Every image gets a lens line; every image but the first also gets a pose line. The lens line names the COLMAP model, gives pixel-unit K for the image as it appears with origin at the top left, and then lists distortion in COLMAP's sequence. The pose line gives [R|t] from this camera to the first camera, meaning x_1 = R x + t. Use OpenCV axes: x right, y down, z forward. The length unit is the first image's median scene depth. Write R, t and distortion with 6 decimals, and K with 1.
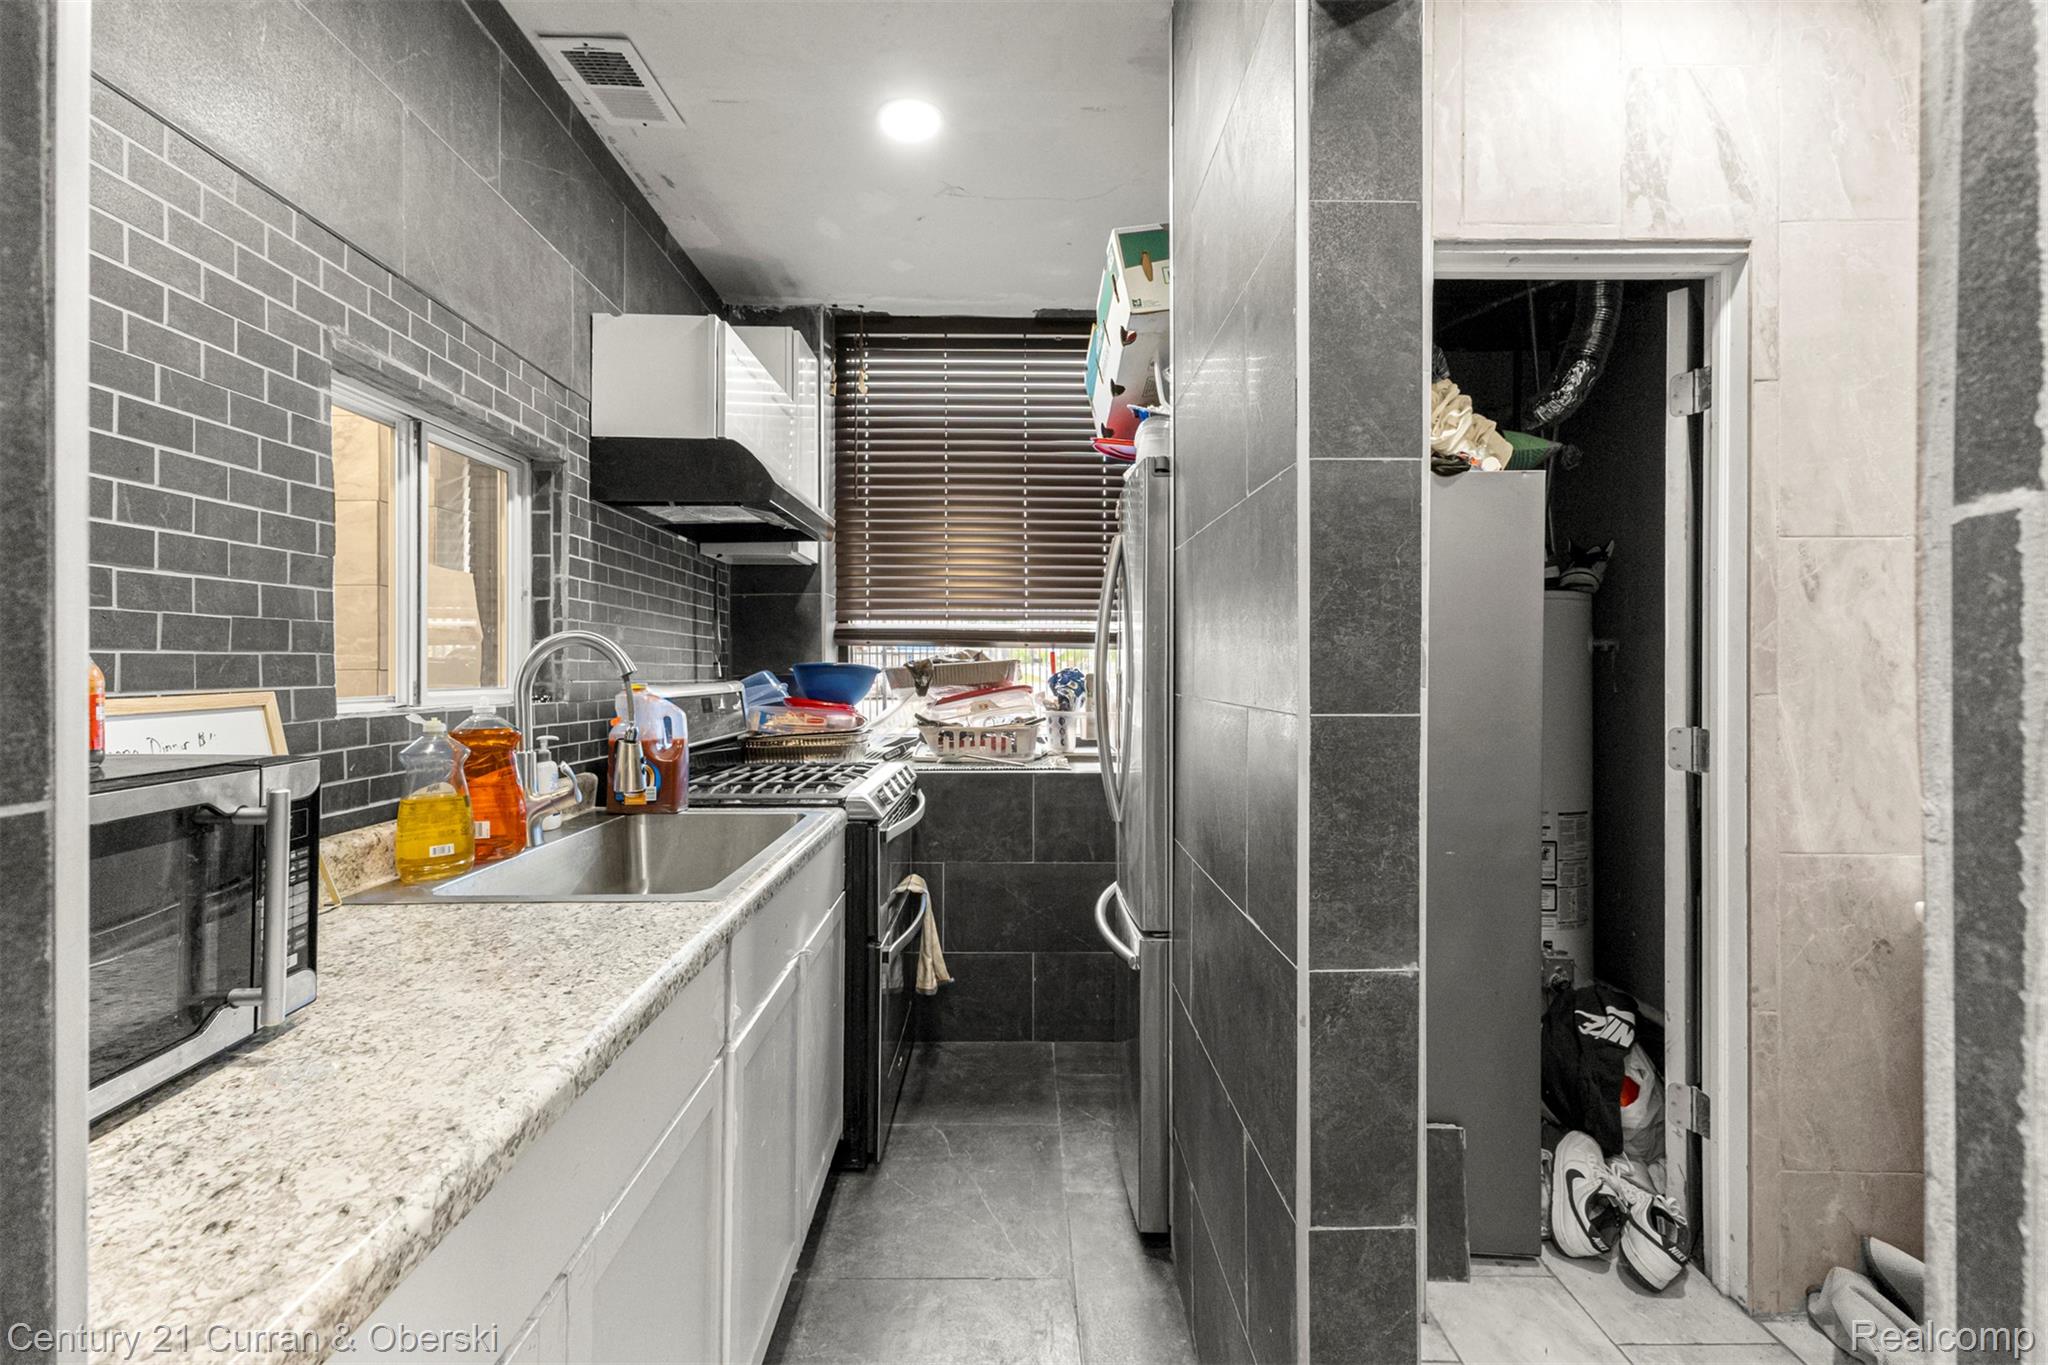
lens RADIAL K [[882.4, 0, 1023.8], [0, 882.4, 677.4], [0, 0, 1]] dist [0.004326, 0.000401]
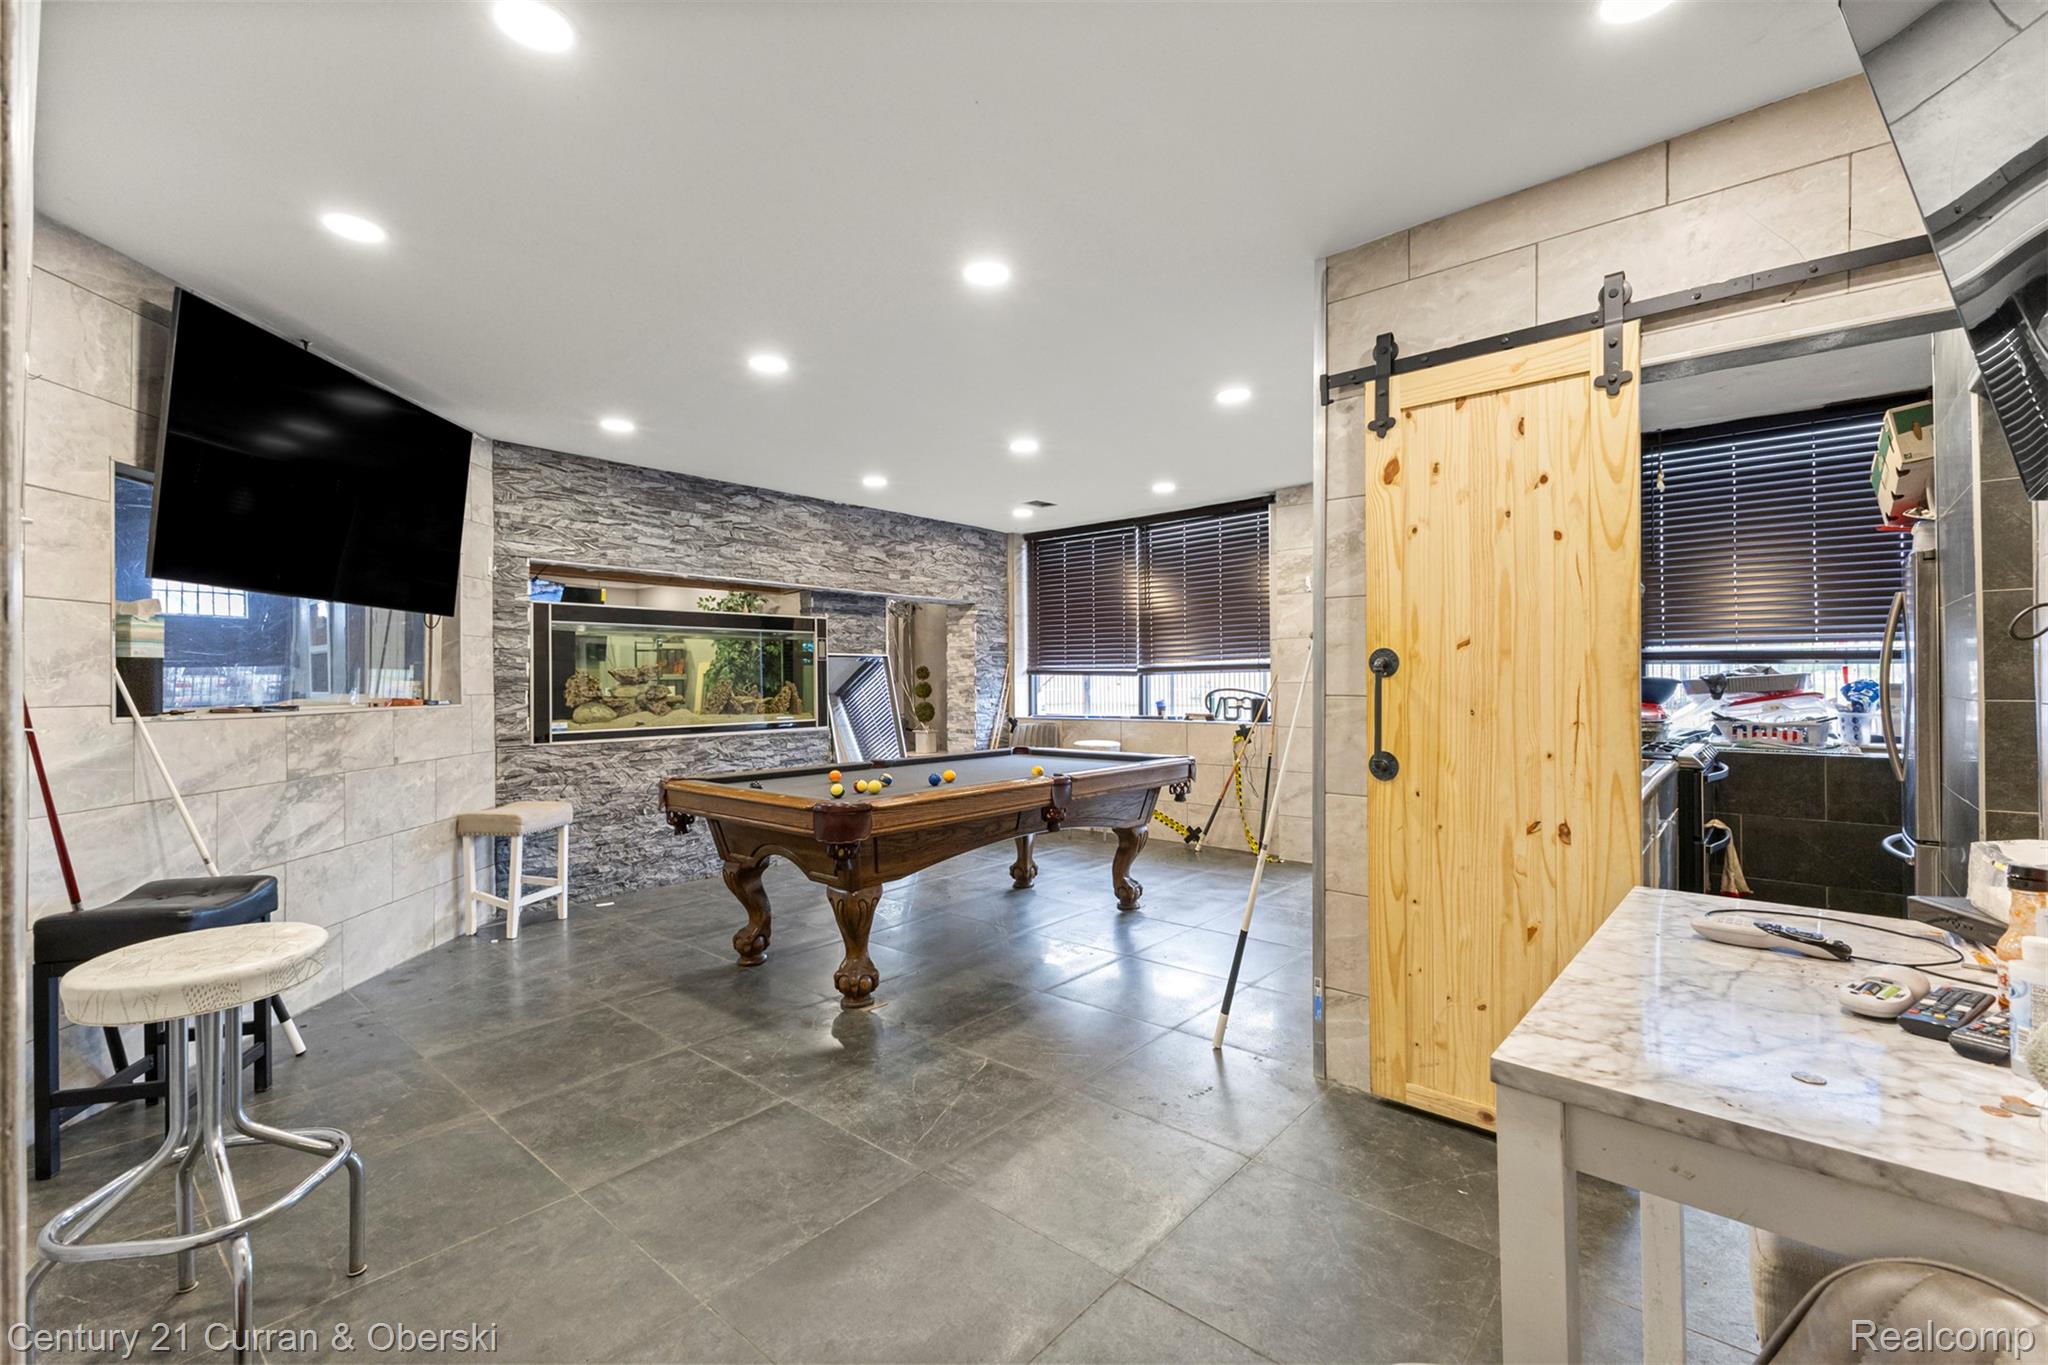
lens RADIAL K [[882.4, 0, 1023.8], [0, 882.4, 677.4], [0, 0, 1]] dist [0.004326, 0.000401]
pose [[0.748459, -0.008274, -0.663130, -0.006792], [-0.000100, 0.999921, -0.012588, 0.003359], [0.663181, 0.009488, 0.748399, -0.786582]]
